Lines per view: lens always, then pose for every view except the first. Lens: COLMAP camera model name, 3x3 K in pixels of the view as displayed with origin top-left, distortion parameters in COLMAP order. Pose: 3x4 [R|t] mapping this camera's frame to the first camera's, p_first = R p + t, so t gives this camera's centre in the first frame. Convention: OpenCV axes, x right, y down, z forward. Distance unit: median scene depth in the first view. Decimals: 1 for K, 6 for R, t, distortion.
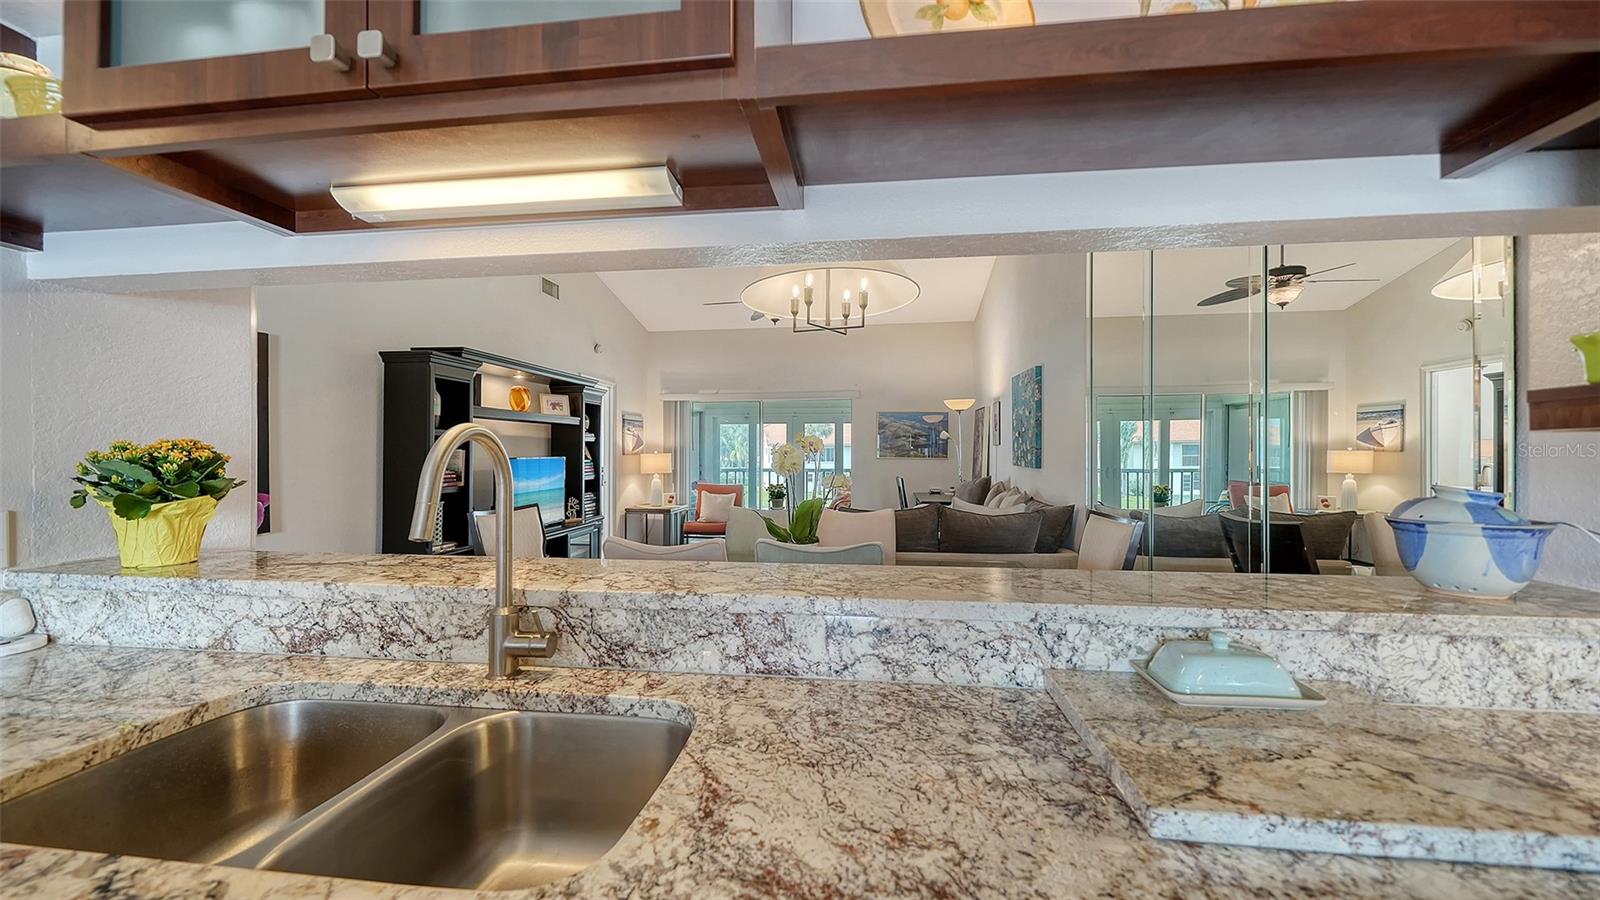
lens RADIAL K [[598.1, 0, 800.0], [0, 598.1, 450.0], [0, 0, 1]] dist [0.000002, -0.000001]
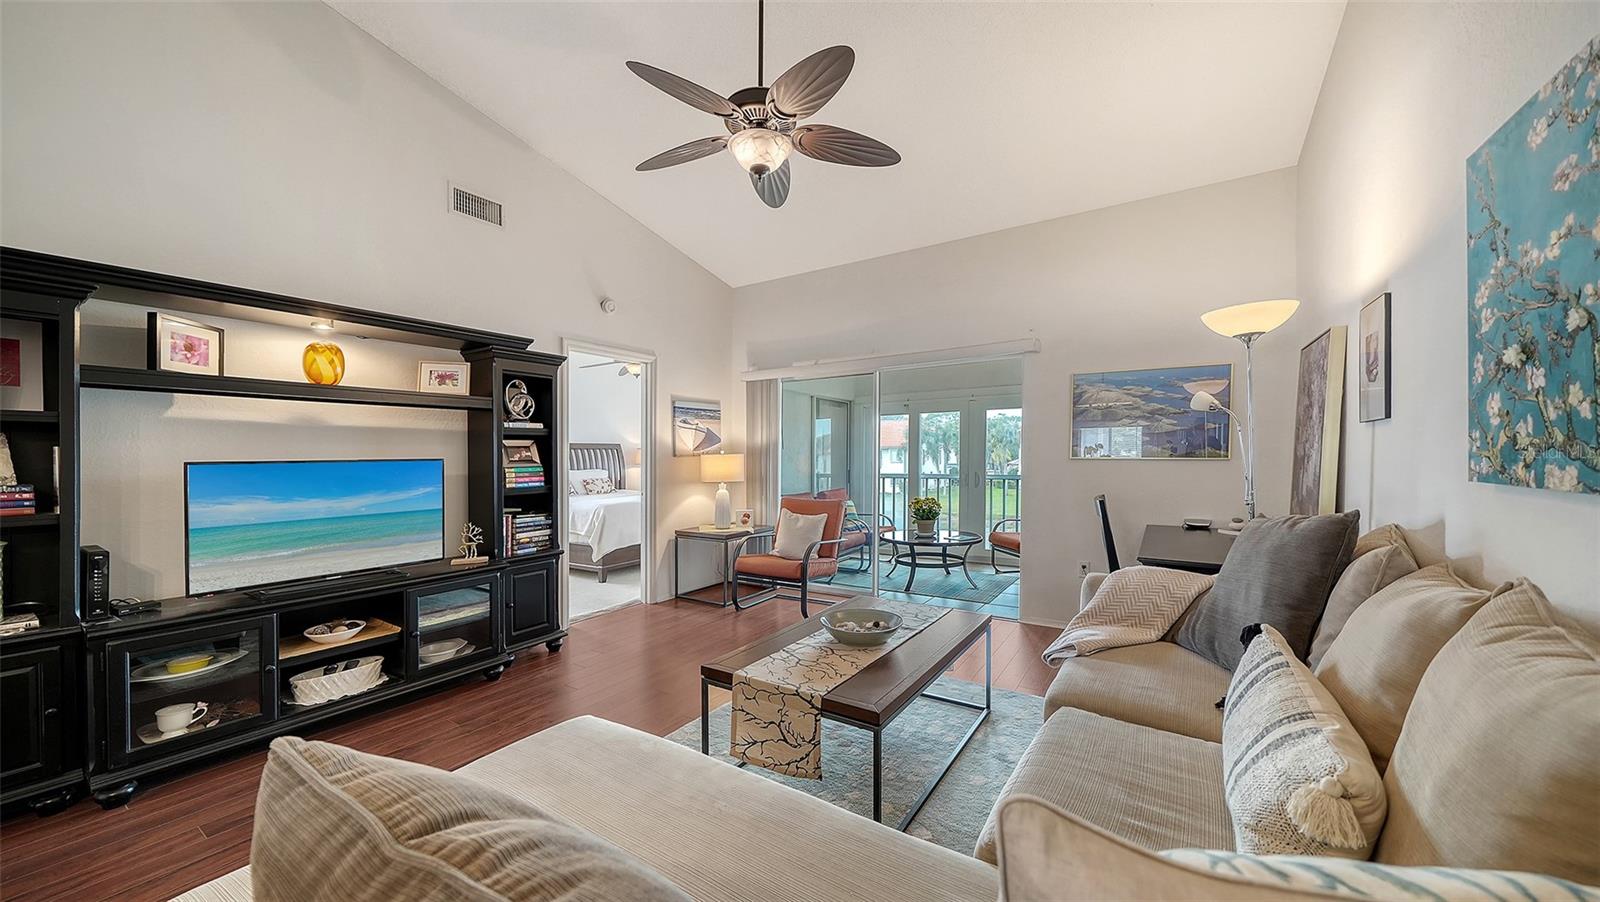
lens RADIAL K [[562.1, 0, 802.2], [0, 562.1, 460.9], [0, 0, 1]] dist [-0.000171, -0.000008]
pose [[0.898106, -0.004639, -0.439755, 0.139241], [0.009871, 0.999905, 0.009611, 0.008115], [0.439669, -0.012973, 0.898066, 0.453158]]
